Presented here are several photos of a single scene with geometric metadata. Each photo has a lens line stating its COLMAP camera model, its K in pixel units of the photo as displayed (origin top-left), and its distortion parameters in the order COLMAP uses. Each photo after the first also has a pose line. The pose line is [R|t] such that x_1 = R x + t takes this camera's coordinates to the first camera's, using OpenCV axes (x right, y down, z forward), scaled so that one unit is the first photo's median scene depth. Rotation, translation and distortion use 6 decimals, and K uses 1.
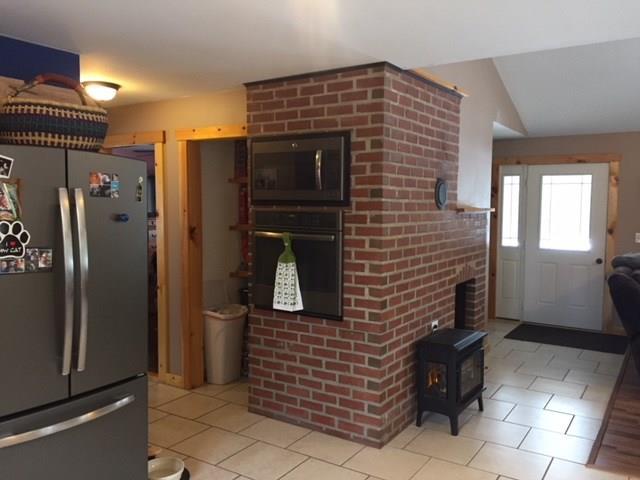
lens RADIAL K [[551.4, 0, 320.0], [0, 551.4, 240.0], [0, 0, 1]] dist [0.038858, -0.013234]
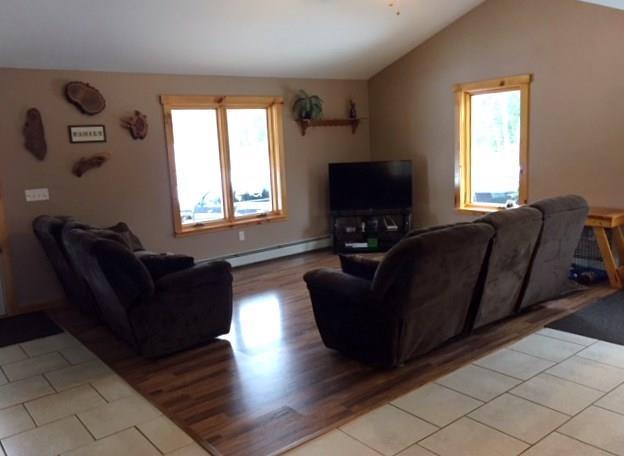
lens RADIAL K [[545.4, 0, 312.0], [0, 545.4, 228.0], [0, 0, 1]] dist [0.007137, 0.011499]
pose [[0.323228, -0.177388, 0.929547, -0.076962], [0.115695, 0.982313, 0.147227, -0.027887], [-0.939222, 0.059956, 0.338034, 0.303198]]
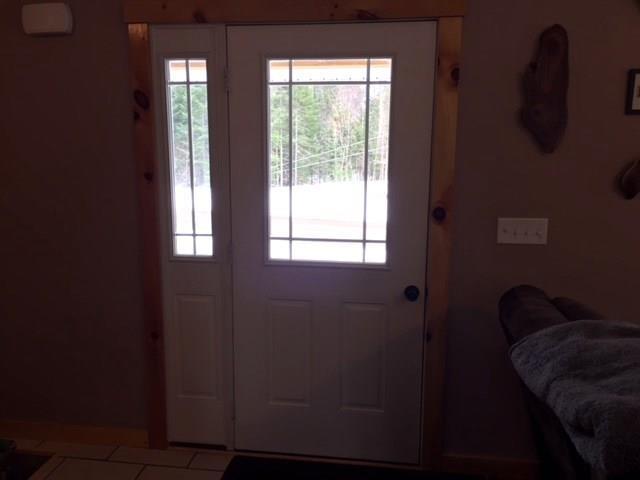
lens RADIAL K [[541.9, 0, 320.0], [0, 541.9, 240.0], [0, 0, 1]] dist [0.061158, -0.072141]
pose [[0.903963, -0.071884, 0.421525, 0.293957], [0.029365, 0.993877, 0.106517, -0.039897], [-0.426601, -0.083909, 0.900539, 0.703294]]
